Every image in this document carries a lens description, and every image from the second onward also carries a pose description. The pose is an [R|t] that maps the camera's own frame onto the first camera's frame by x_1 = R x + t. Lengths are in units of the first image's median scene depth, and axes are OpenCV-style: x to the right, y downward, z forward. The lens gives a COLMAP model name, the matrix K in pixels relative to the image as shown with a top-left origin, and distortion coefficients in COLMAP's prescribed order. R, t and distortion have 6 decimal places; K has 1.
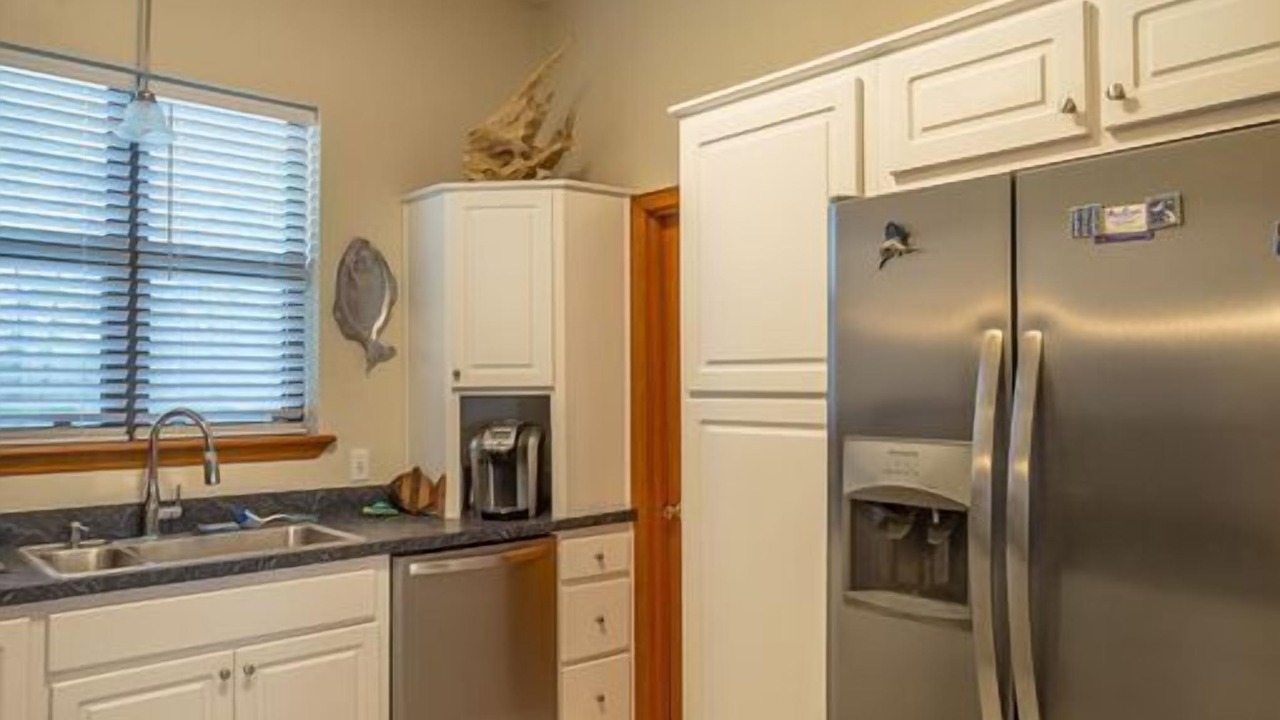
lens RADIAL K [[914.1, 0, 640.0], [0, 914.1, 360.0], [0, 0, 1]] dist [-0.001790, 0.003336]
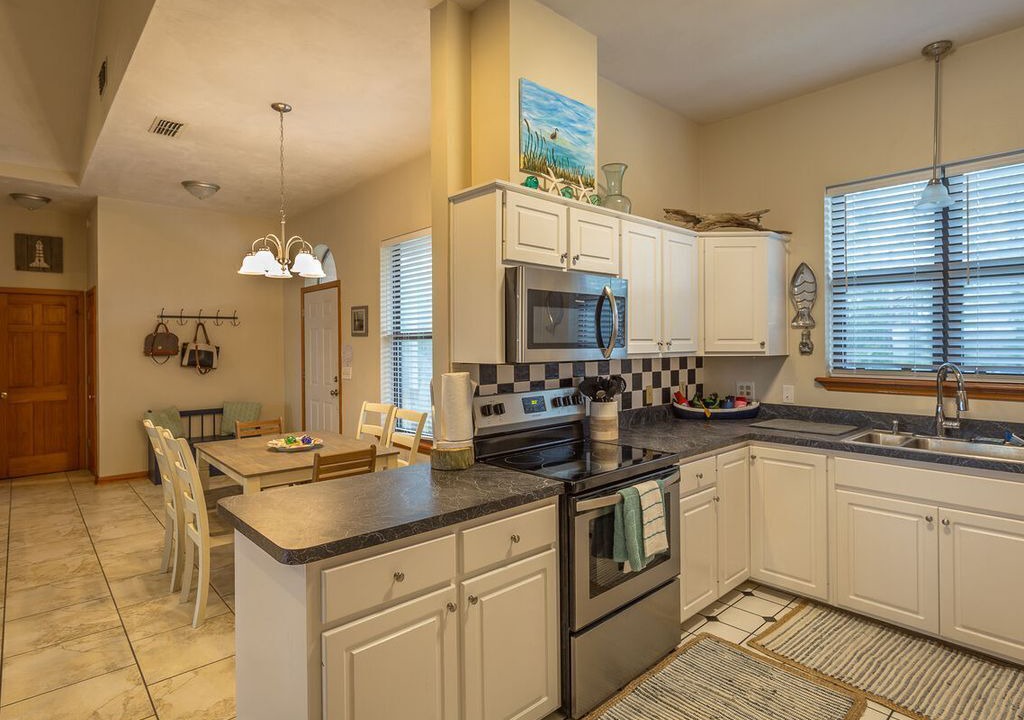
lens RADIAL K [[551.6, 0, 511.5], [0, 551.6, 345.1], [0, 0, 1]] dist [0.001489, -0.000221]
pose [[0.003811, 0.006947, -0.999969, 0.474430], [0.031036, 0.999493, 0.007062, -0.011871], [0.999511, -0.031062, 0.003594, 0.180108]]
